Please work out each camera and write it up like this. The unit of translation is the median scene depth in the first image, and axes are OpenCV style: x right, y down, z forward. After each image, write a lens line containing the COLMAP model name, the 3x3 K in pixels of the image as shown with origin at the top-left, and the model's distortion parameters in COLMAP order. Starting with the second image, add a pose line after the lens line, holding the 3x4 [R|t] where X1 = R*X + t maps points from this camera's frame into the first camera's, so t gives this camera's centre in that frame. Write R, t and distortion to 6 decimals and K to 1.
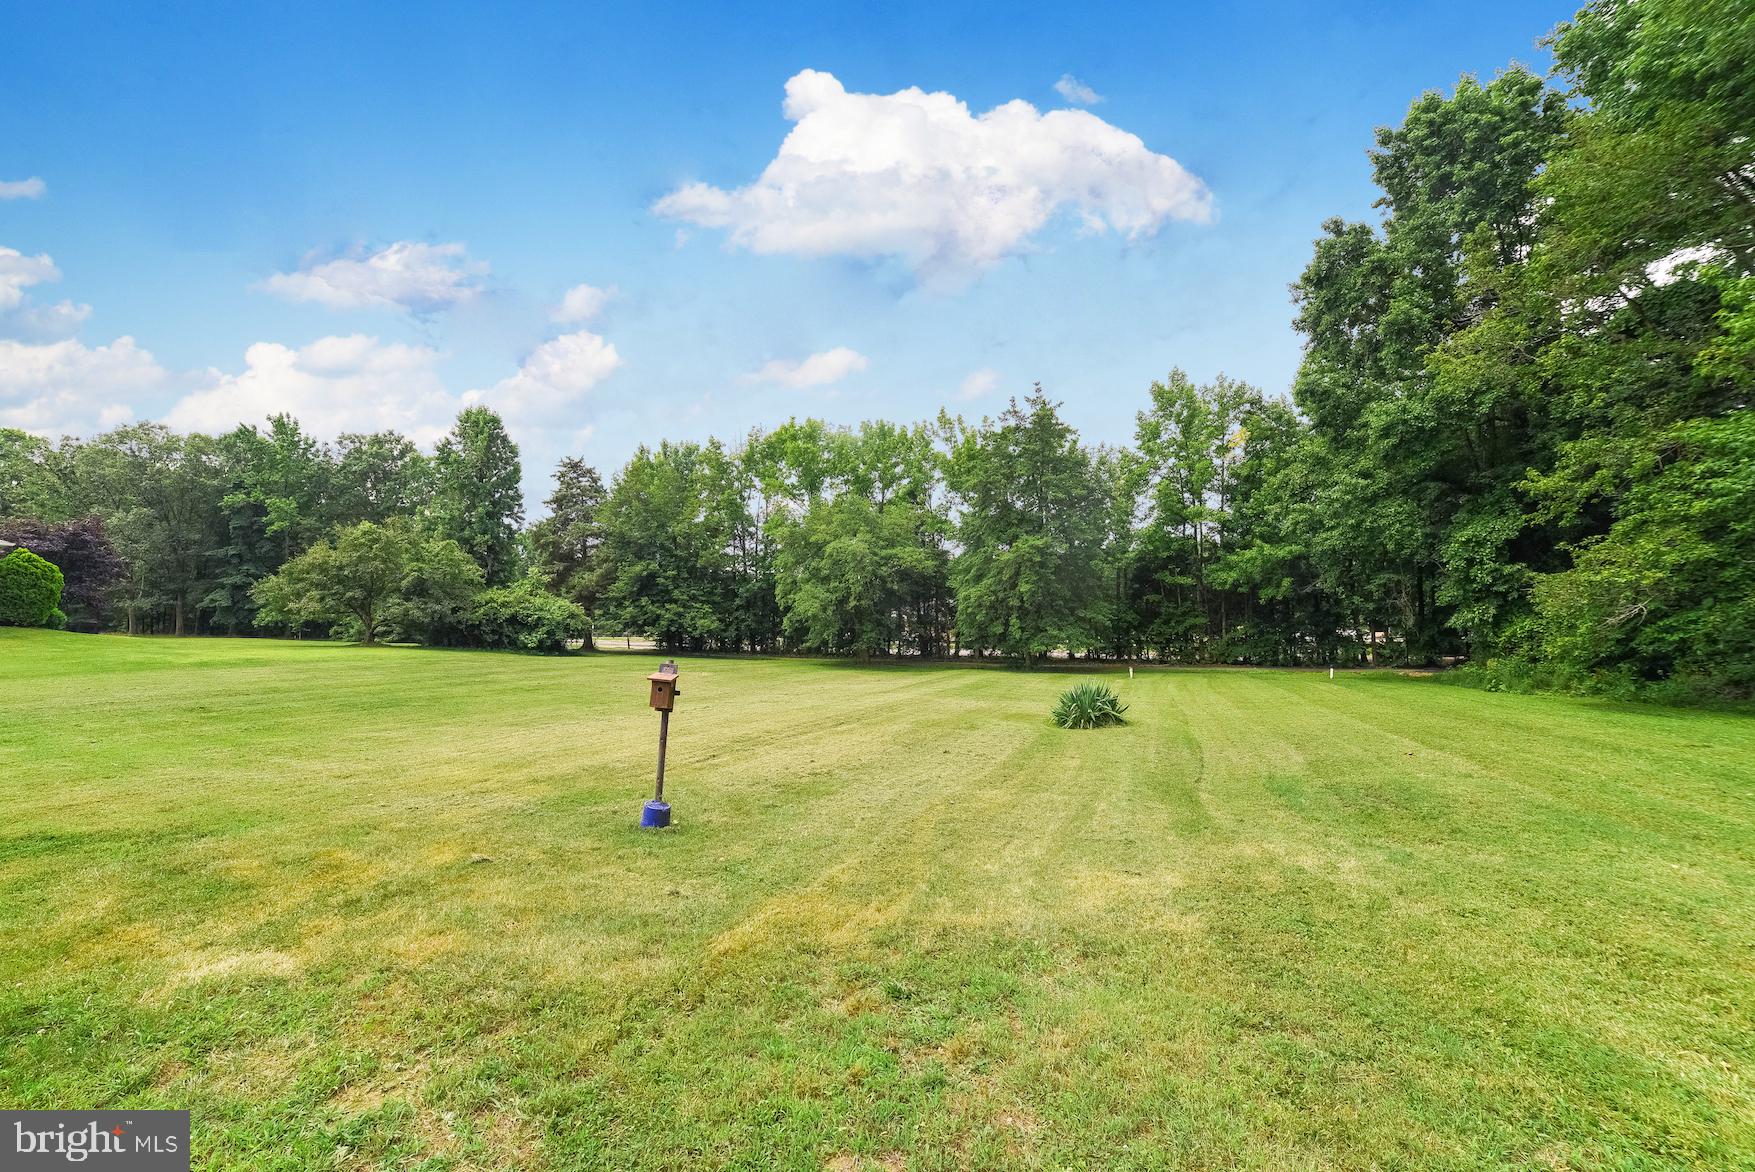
lens RADIAL K [[713.3, 0, 882.7], [0, 713.3, 604.8], [0, 0, 1]] dist [-0.083710, 0.039480]
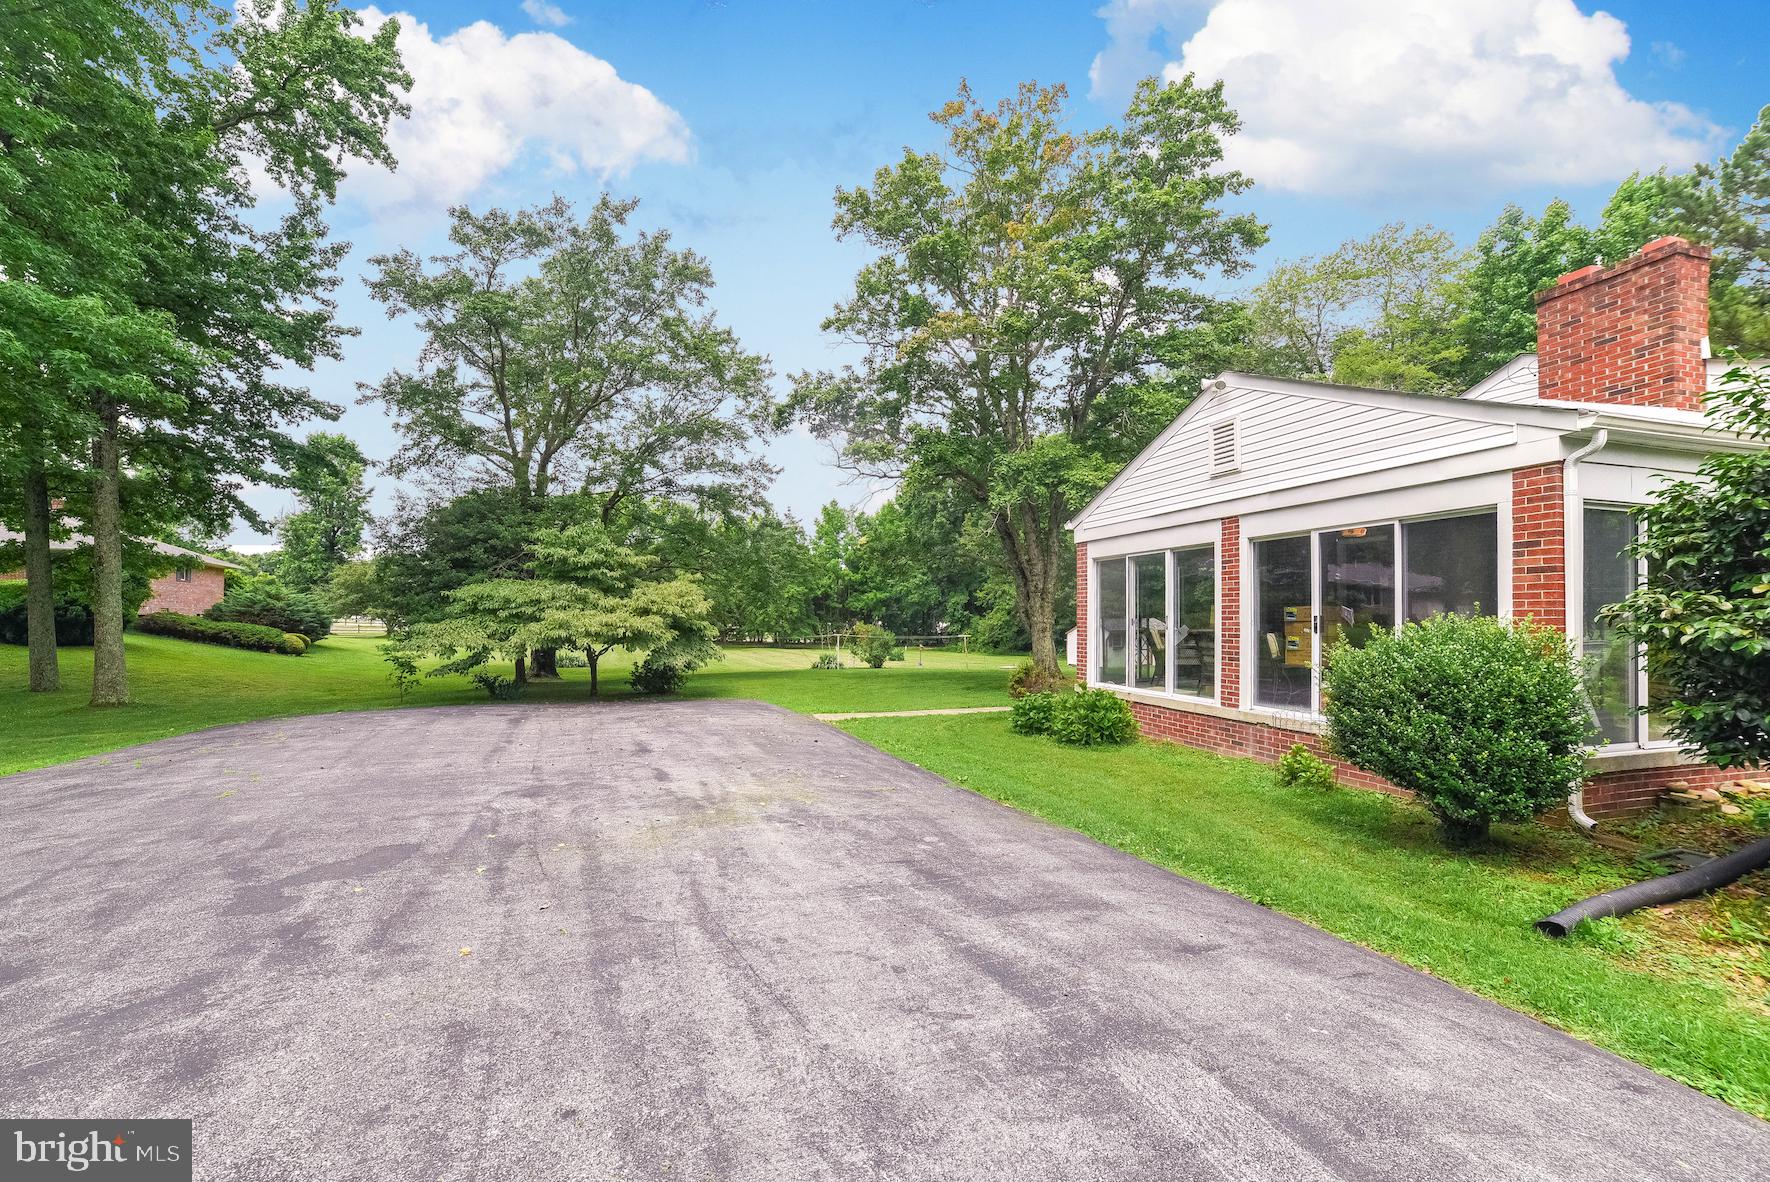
lens RADIAL K [[719.4, 0, 890.2], [0, 719.4, 610.0], [0, 0, 1]] dist [-0.083710, 0.039480]
pose [[0.744227, 0.021570, 0.667578, -1.019610], [-0.044186, 0.998879, 0.016985, -0.073258], [-0.666463, -0.042138, 0.744346, -0.805639]]
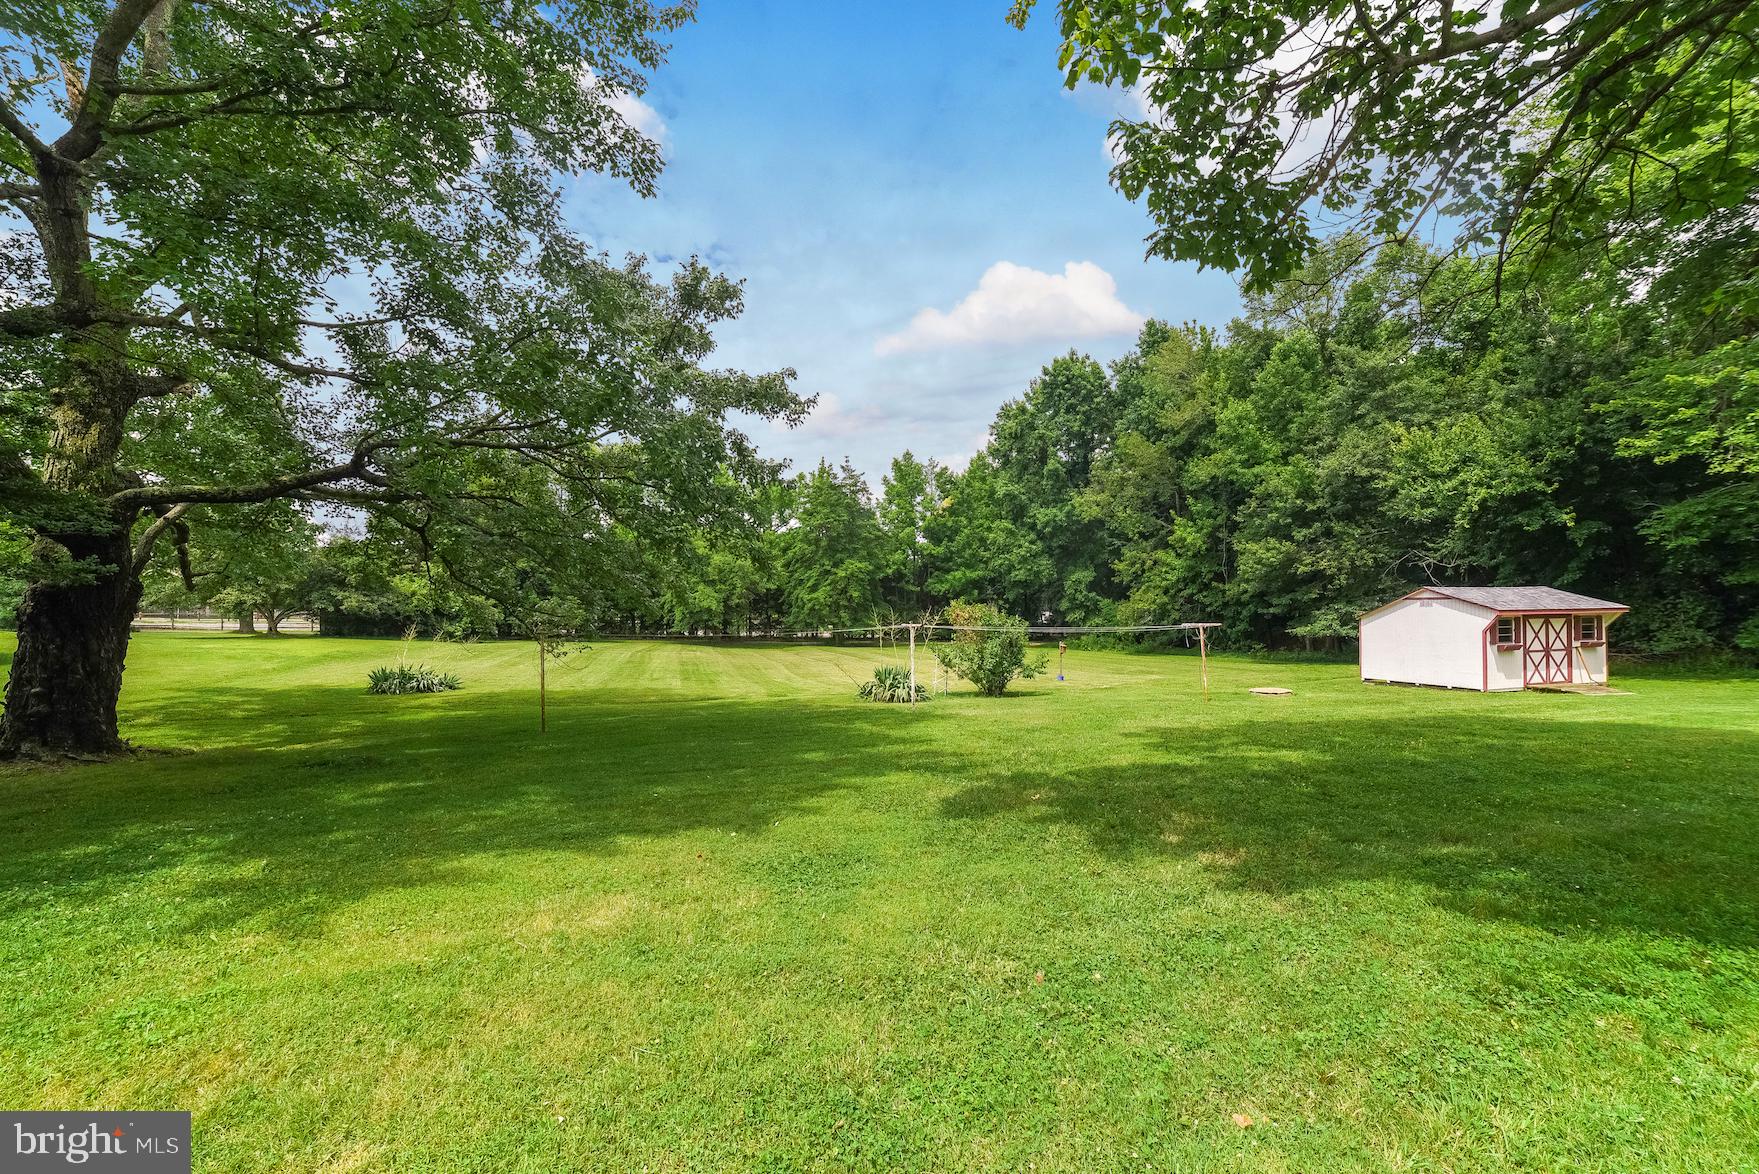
lens RADIAL K [[701.2, 0, 882.8], [0, 701.2, 606.4], [0, 0, 1]] dist [-0.090109, 0.033799]
pose [[0.818961, 0.010019, 0.573761, -0.630755], [-0.030024, 0.999226, 0.025407, -0.036776], [-0.573063, -0.038034, 0.818628, -0.309906]]
